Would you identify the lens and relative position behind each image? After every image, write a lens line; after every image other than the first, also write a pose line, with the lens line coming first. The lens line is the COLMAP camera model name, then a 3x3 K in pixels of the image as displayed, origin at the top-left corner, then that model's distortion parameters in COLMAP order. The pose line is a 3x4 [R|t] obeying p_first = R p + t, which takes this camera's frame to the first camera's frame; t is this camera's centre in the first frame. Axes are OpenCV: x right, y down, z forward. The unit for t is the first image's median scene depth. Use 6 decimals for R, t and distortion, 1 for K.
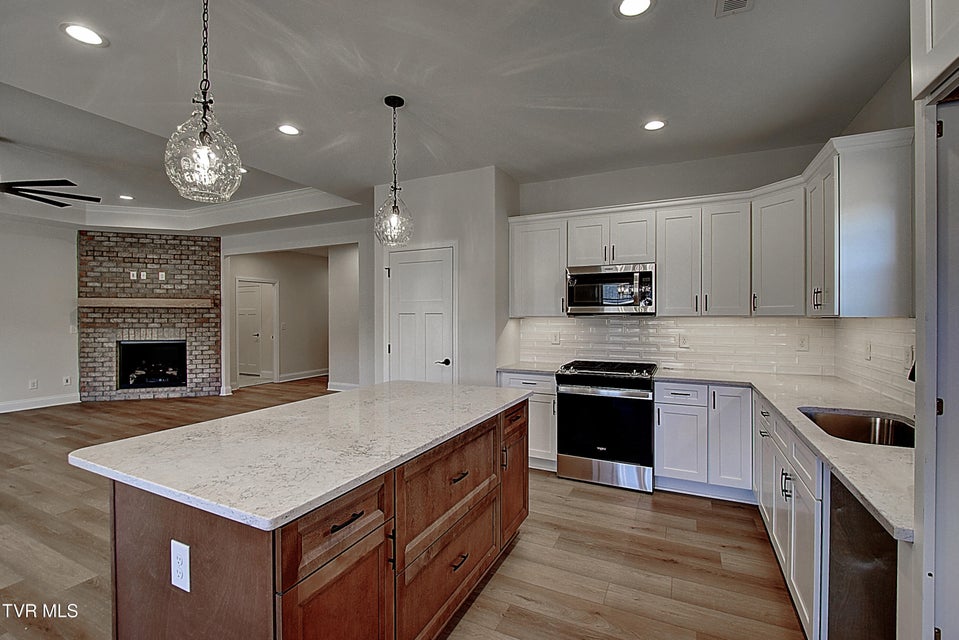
lens RADIAL K [[426.5, 0, 476.6], [0, 426.5, 317.1], [0, 0, 1]] dist [0.001709, -0.009428]
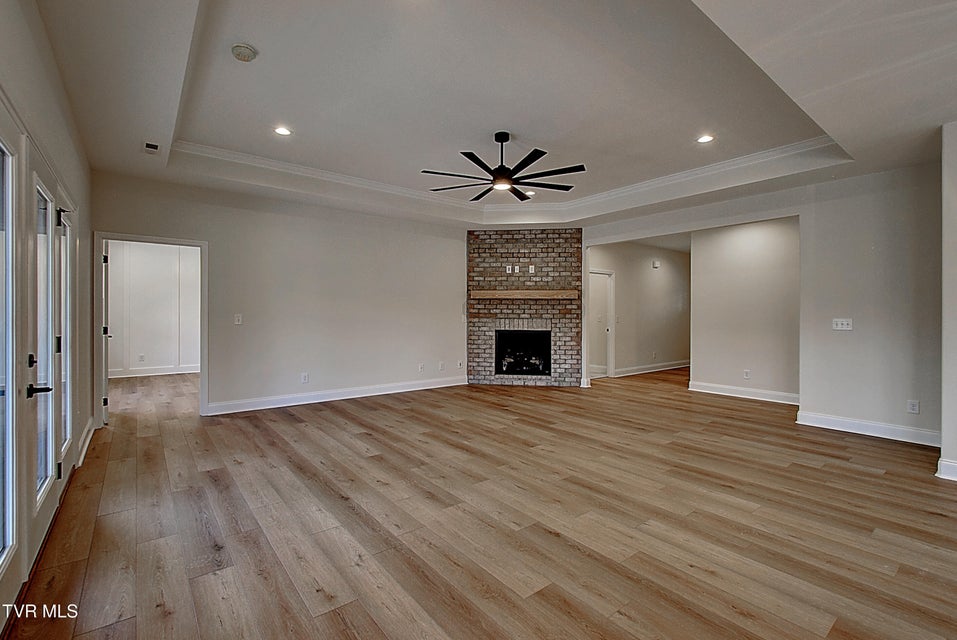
lens RADIAL K [[425.6, 0, 475.6], [0, 425.6, 317.1], [0, 0, 1]] dist [0.001709, -0.009428]
pose [[0.900122, 0.007179, -0.435579, -0.404732], [-0.005431, 0.999971, 0.005258, 0.016989], [0.435604, -0.002367, 0.900135, -0.004559]]
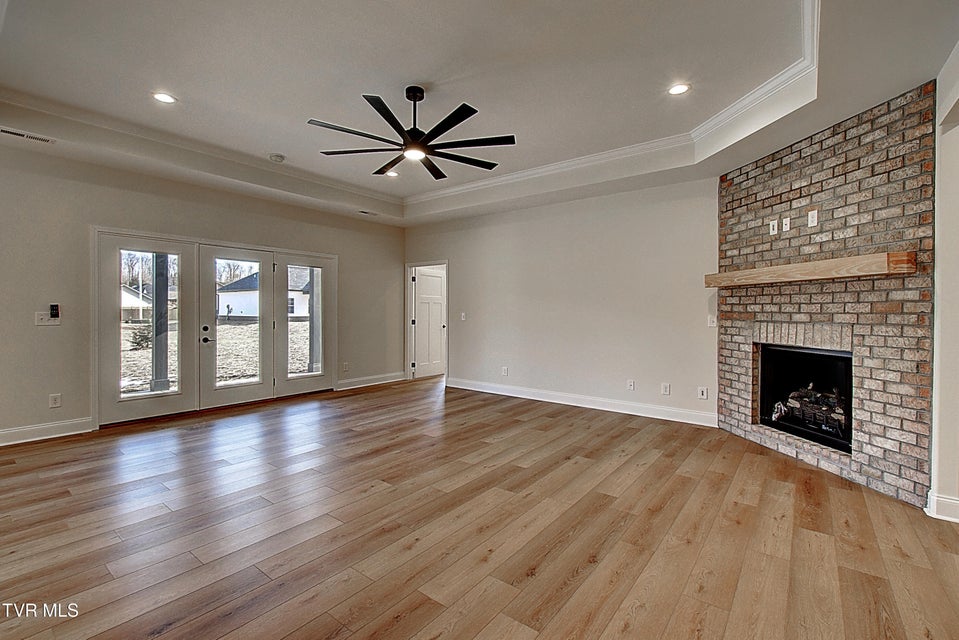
lens RADIAL K [[426.5, 0, 476.6], [0, 426.5, 317.1], [0, 0, 1]] dist [0.001709, -0.009428]
pose [[-0.208998, 0.011709, -0.977846, -0.171791], [-0.009550, 0.999856, 0.014014, 0.015099], [0.977869, 0.012267, -0.208856, 0.720097]]
